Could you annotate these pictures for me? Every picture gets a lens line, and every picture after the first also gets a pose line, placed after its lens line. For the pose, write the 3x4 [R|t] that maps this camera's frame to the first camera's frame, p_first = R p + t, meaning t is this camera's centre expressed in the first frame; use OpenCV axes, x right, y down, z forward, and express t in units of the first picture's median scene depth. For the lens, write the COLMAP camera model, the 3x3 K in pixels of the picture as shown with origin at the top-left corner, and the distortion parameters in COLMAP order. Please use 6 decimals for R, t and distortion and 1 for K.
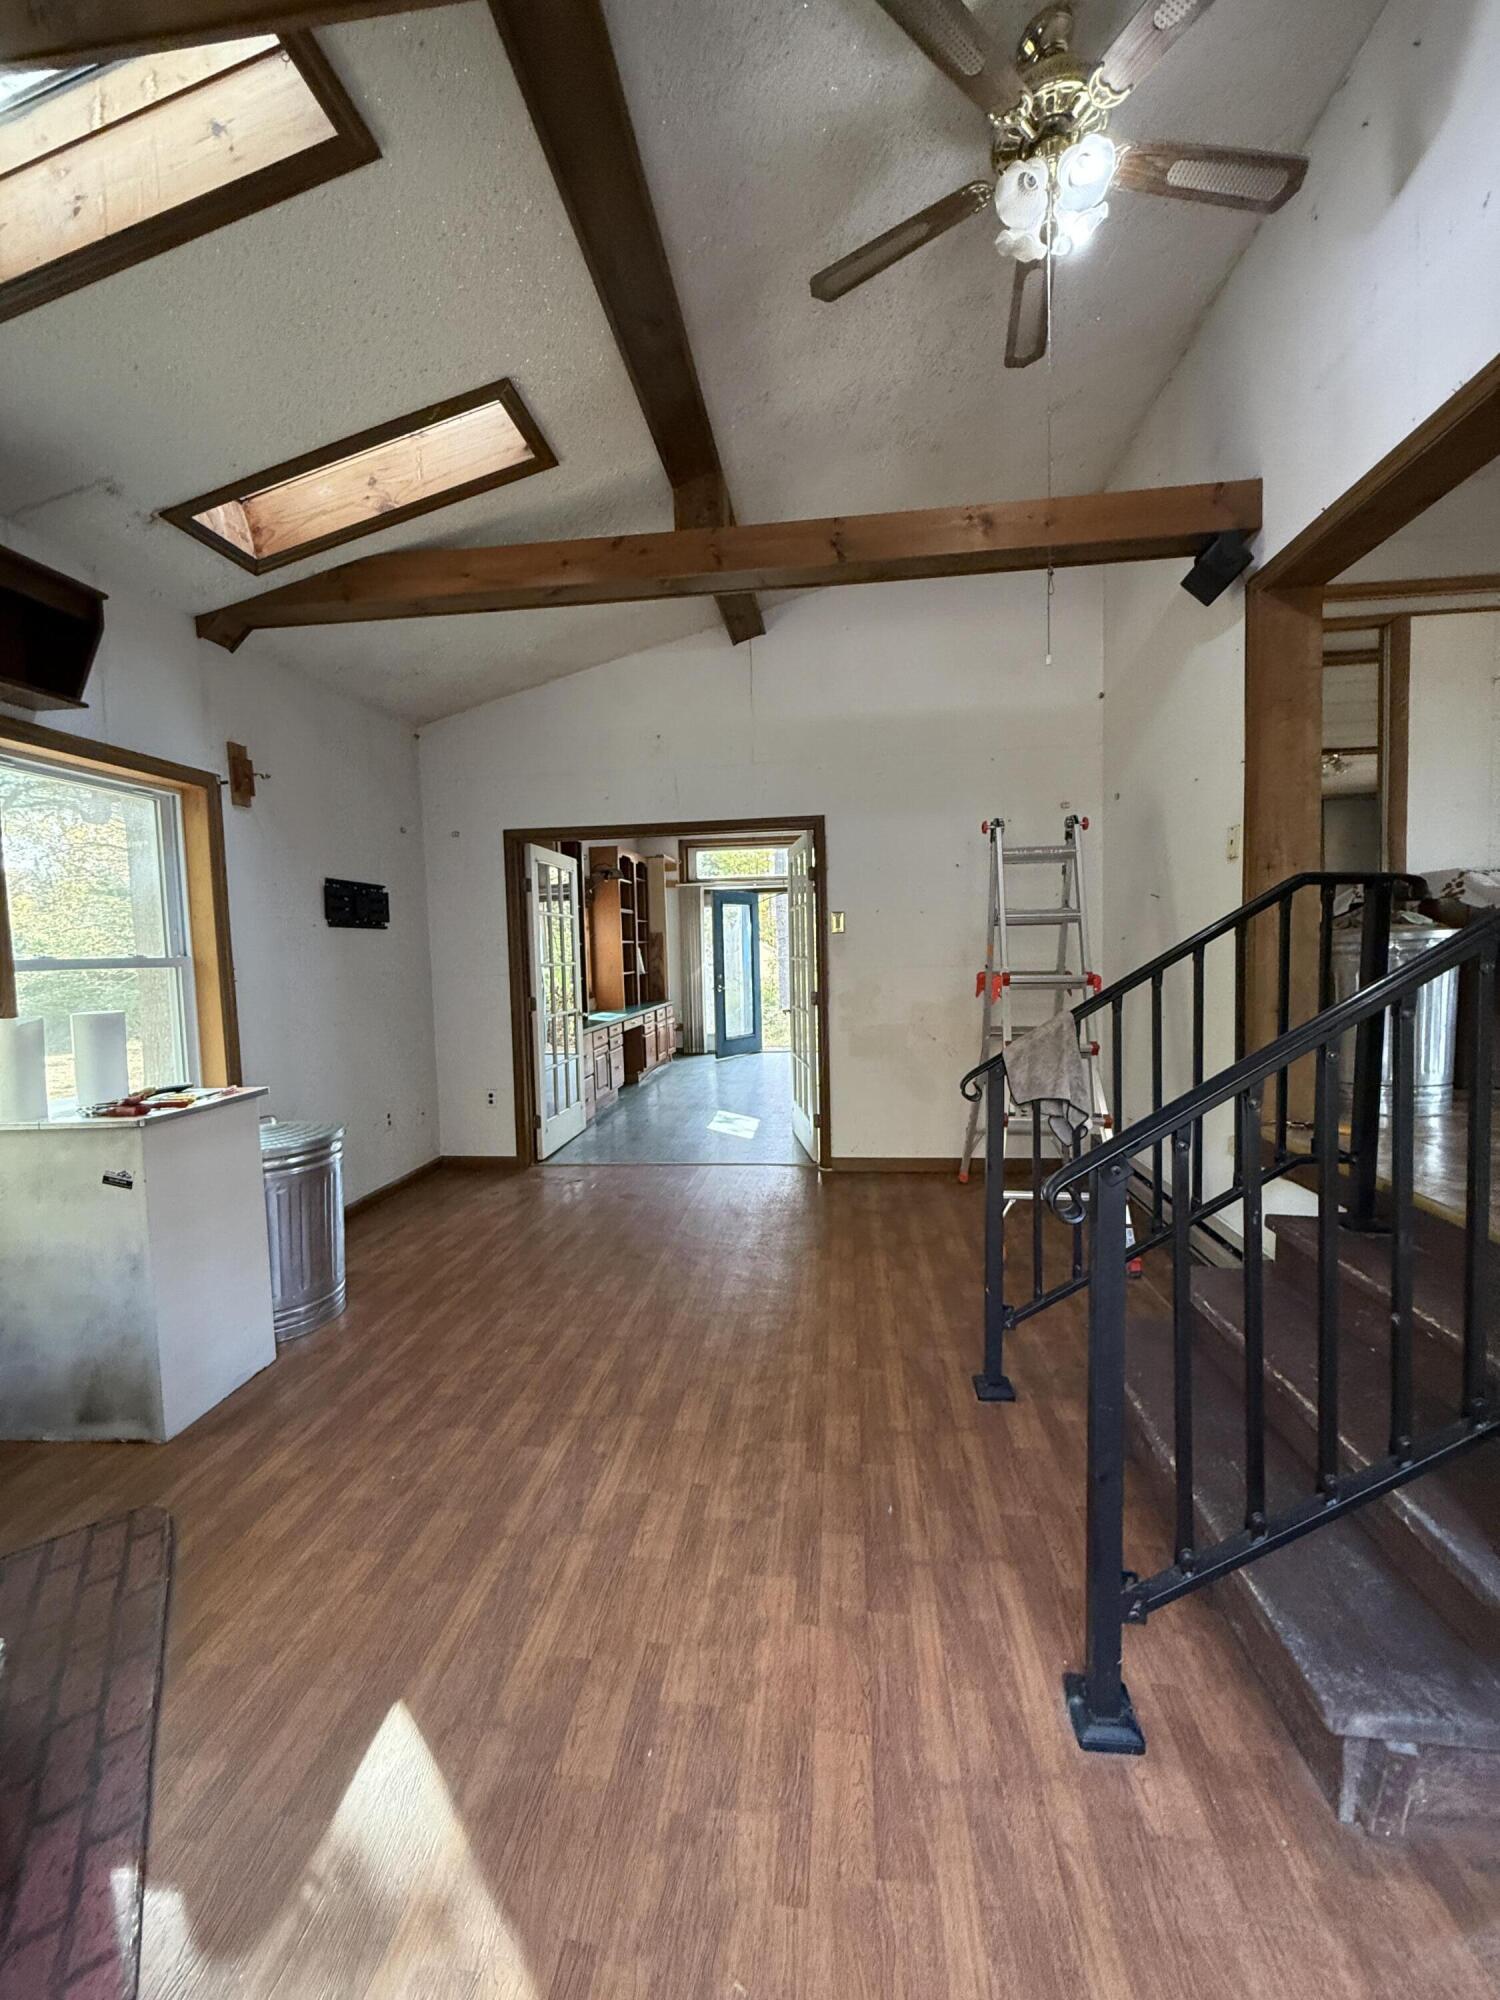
lens RADIAL K [[805.5, 0, 748.8], [0, 805.5, 994.5], [0, 0, 1]] dist [-0.000665, -0.000157]
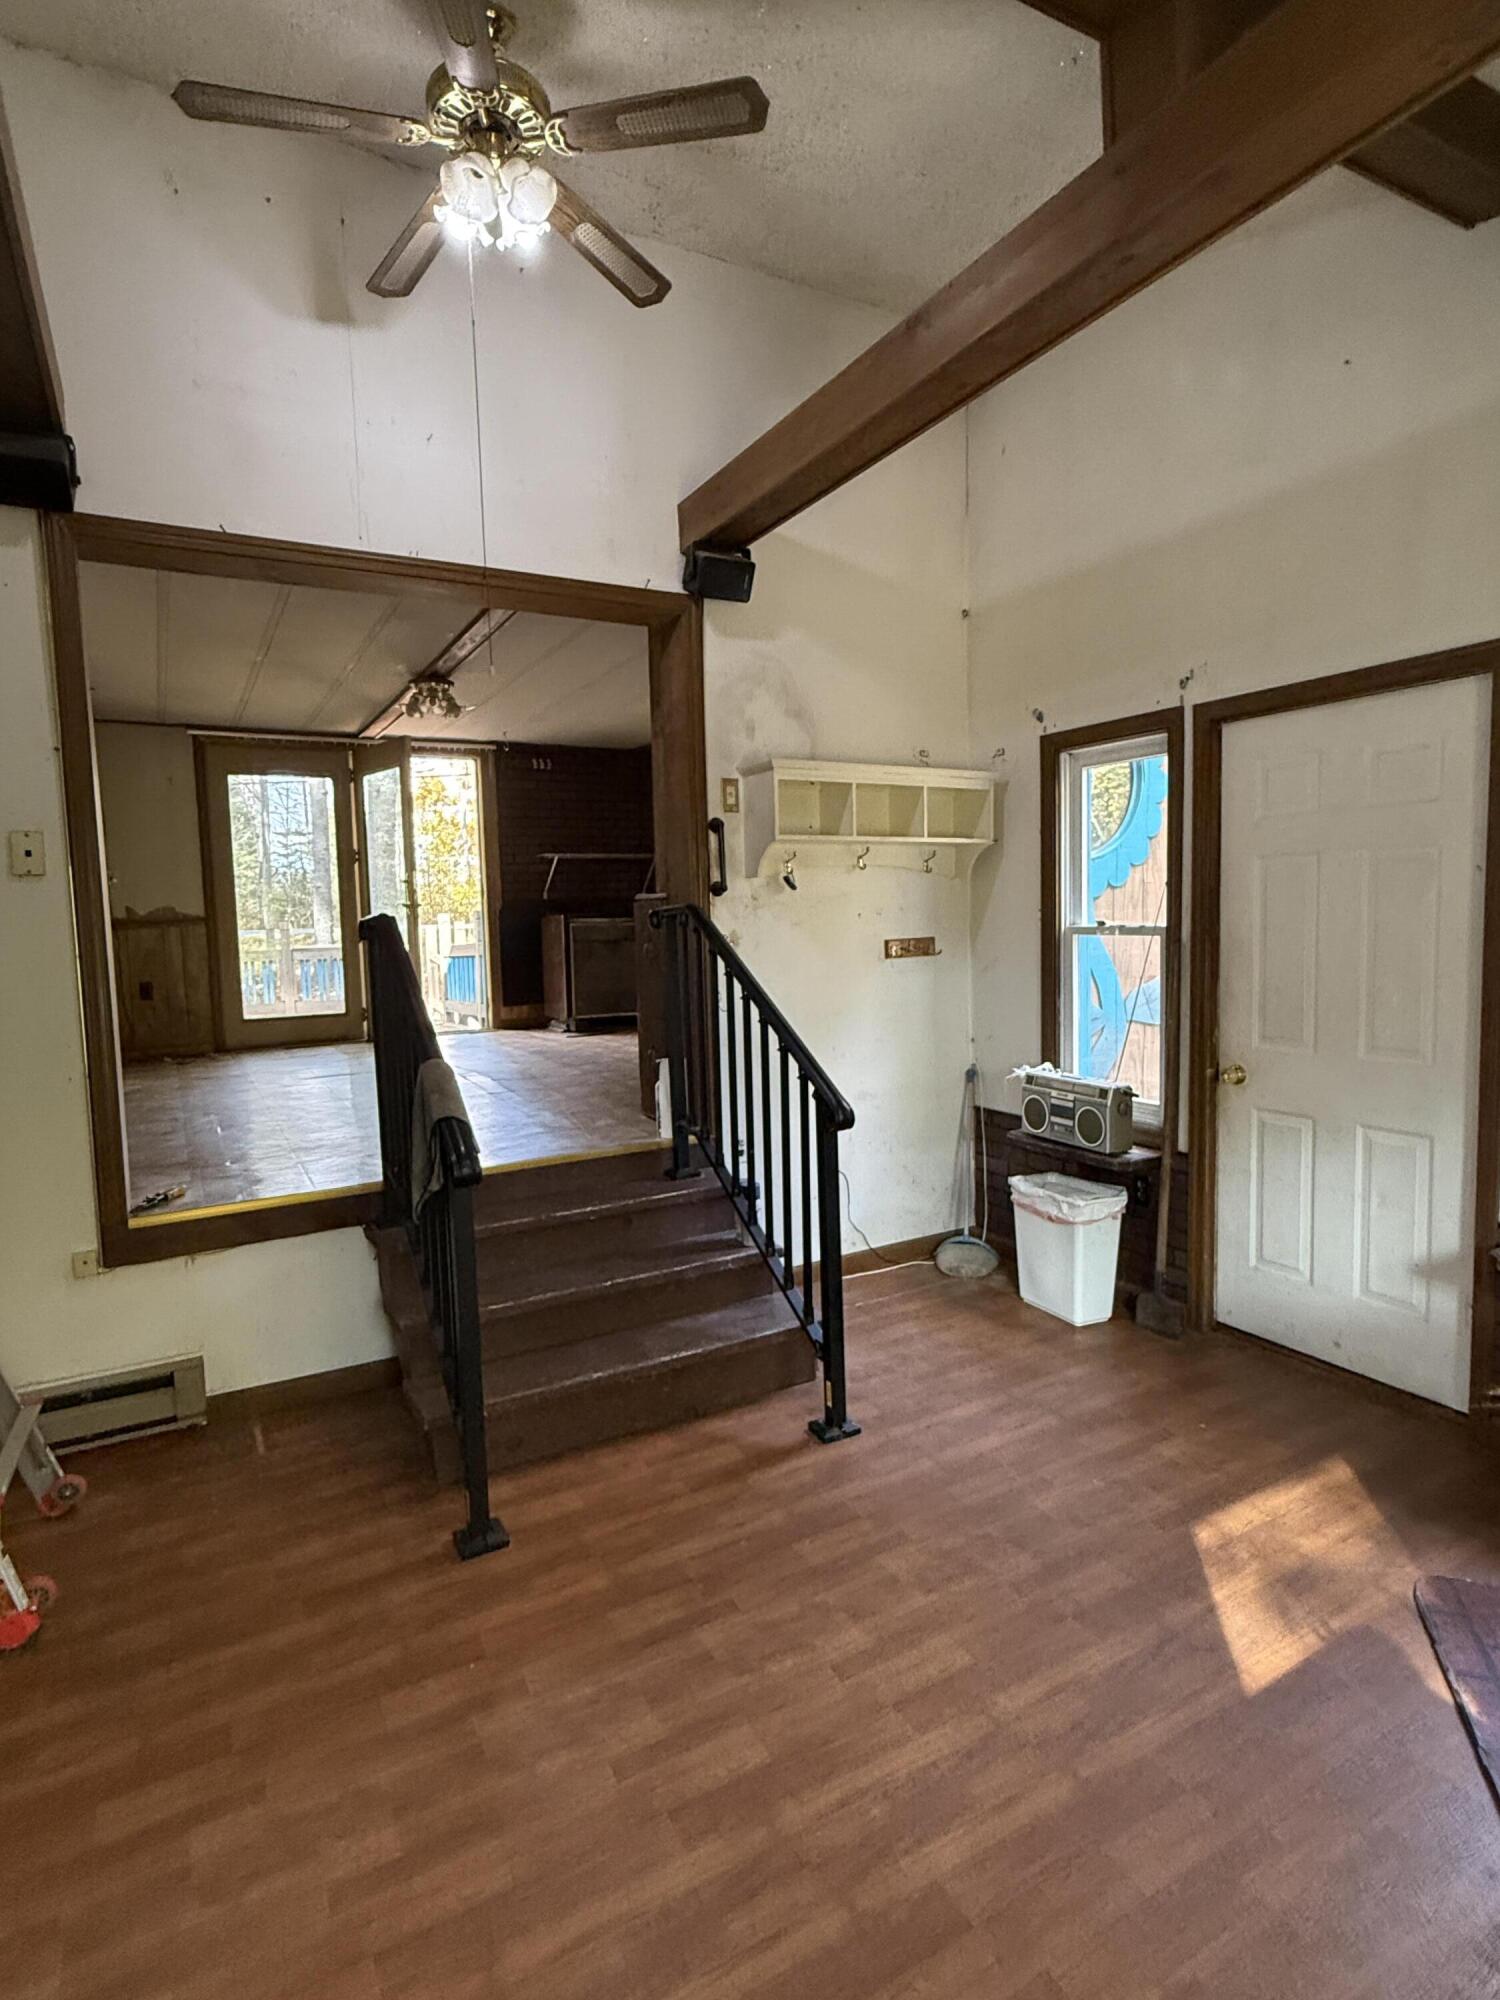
lens RADIAL K [[1044.4, 0, 744.8], [0, 1044.4, 999.5], [0, 0, 1]] dist [-0.000056, -0.000017]
pose [[-0.584981, -0.024238, 0.810685, -0.826874], [0.093091, 0.990941, 0.096801, -0.145918], [-0.805687, 0.132094, -0.577425, 1.597393]]
